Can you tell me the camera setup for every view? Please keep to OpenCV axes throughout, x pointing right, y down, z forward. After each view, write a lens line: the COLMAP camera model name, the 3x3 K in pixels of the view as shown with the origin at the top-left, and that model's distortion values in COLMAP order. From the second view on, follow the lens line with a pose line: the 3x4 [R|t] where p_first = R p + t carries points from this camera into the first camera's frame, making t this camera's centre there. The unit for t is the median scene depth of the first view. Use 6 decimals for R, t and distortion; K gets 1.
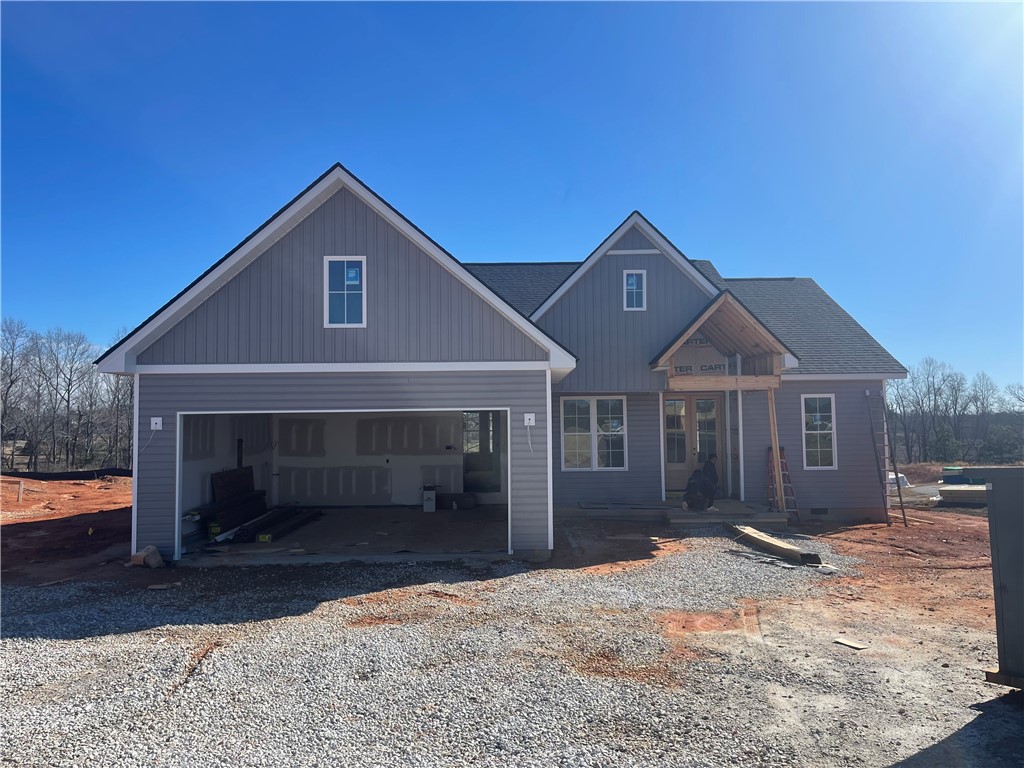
lens RADIAL K [[772.8, 0, 514.7], [0, 772.8, 384.1], [0, 0, 1]] dist [0.052207, -0.007203]
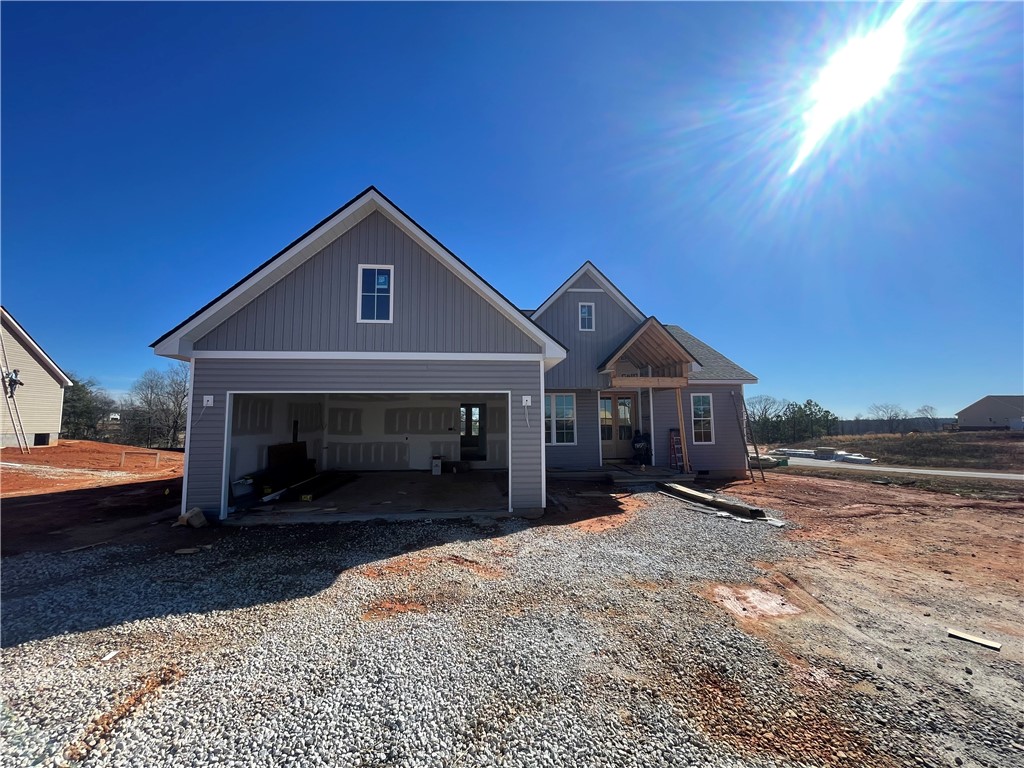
lens RADIAL K [[412.2, 0, 507.8], [0, 412.2, 385.7], [0, 0, 1]] dist [0.001867, -0.000762]
pose [[0.996684, 0.011867, 0.080495, -0.062814], [-0.008539, 0.999100, -0.041560, 0.048898], [-0.080916, 0.040735, 0.995888, 0.346459]]
